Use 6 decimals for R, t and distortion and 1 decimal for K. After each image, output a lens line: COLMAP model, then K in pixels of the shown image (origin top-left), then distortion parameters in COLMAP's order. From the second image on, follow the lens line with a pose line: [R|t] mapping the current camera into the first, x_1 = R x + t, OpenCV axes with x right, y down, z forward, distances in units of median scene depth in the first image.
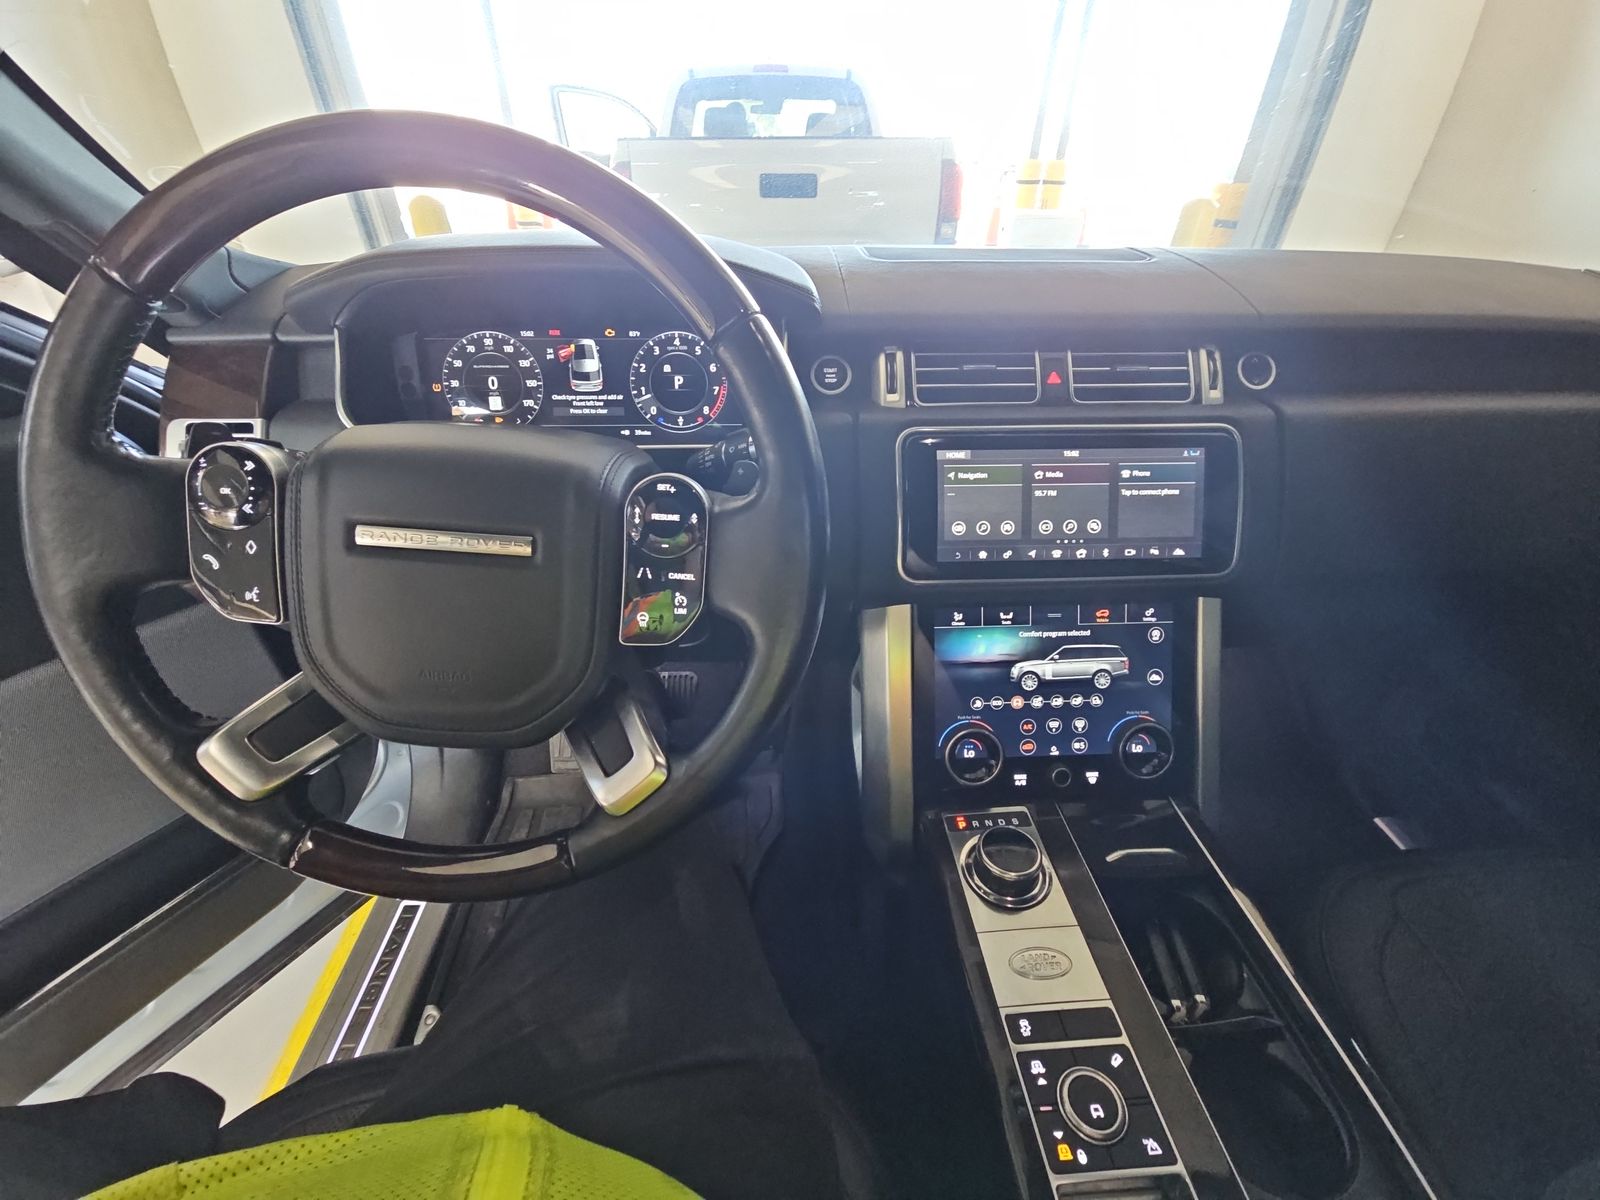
lens RADIAL K [[641.0, 0, 787.2], [0, 641.0, 596.0], [0, 0, 1]] dist [-0.001158, -0.000893]
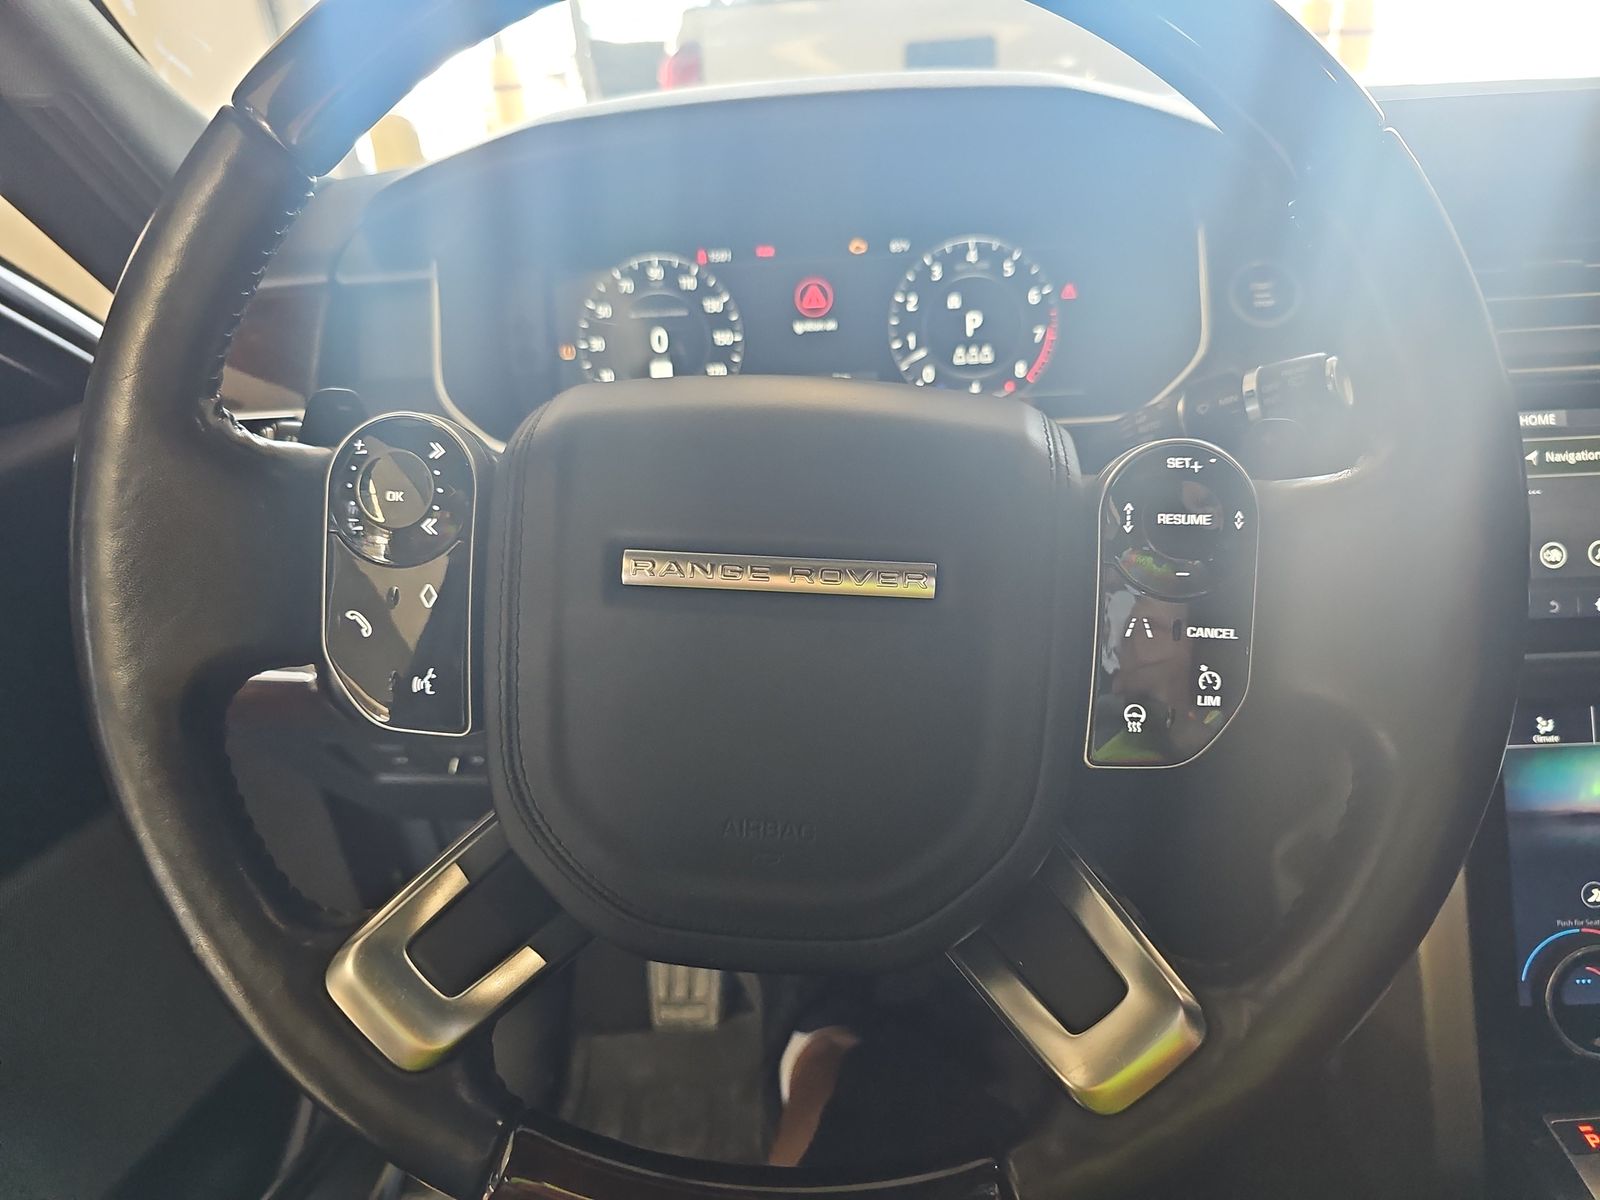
lens RADIAL K [[1073.0, 0, 810.6], [0, 1073.0, 605.2], [0, 0, 1]] dist [0.005298, -0.008595]
pose [[0.994607, -0.025927, -0.100423, -0.229389], [0.014669, 0.993683, -0.111259, 0.022379], [0.102673, 0.109186, 0.988705, 0.062525]]
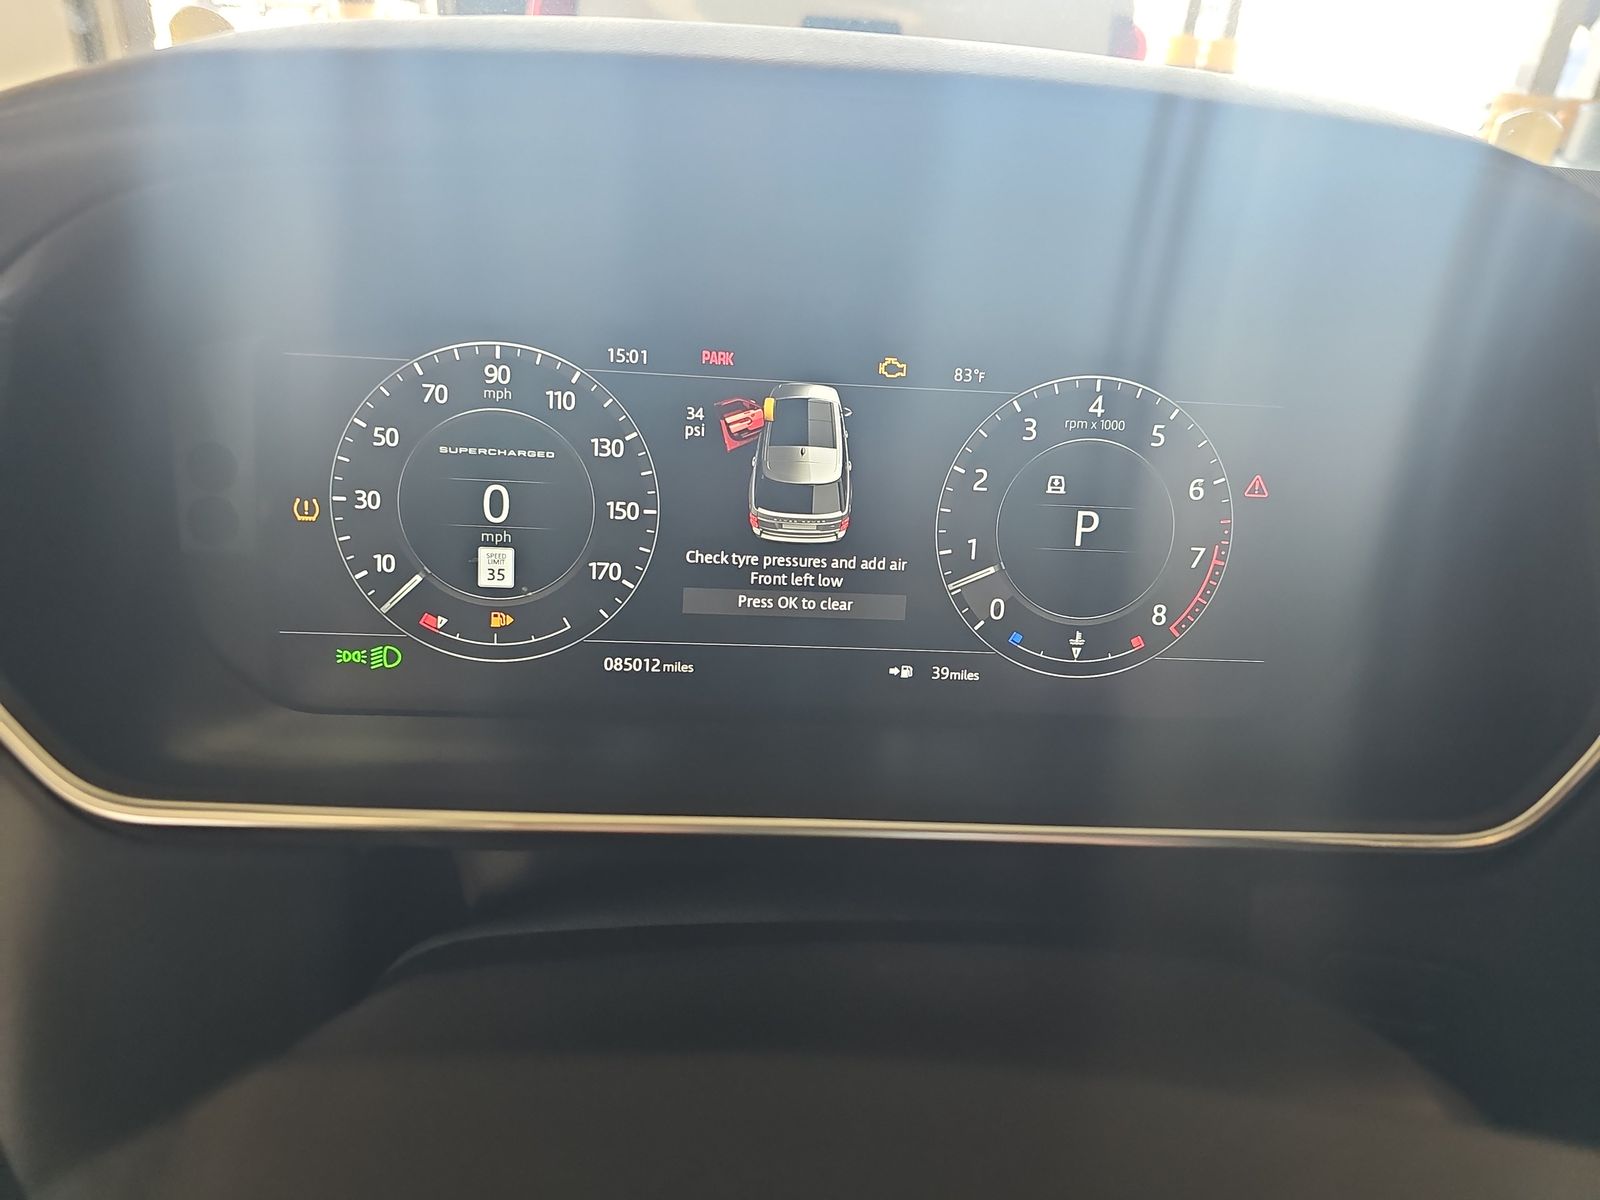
lens RADIAL K [[1073.0, 0, 811.0], [0, 1073.0, 595.6], [0, 0, 1]] dist [0.005298, -0.008595]
pose [[0.997501, 0.047583, 0.052230, -0.337954], [-0.042256, 0.994215, -0.098749, -0.247619], [-0.056627, 0.096296, 0.993741, 0.495993]]
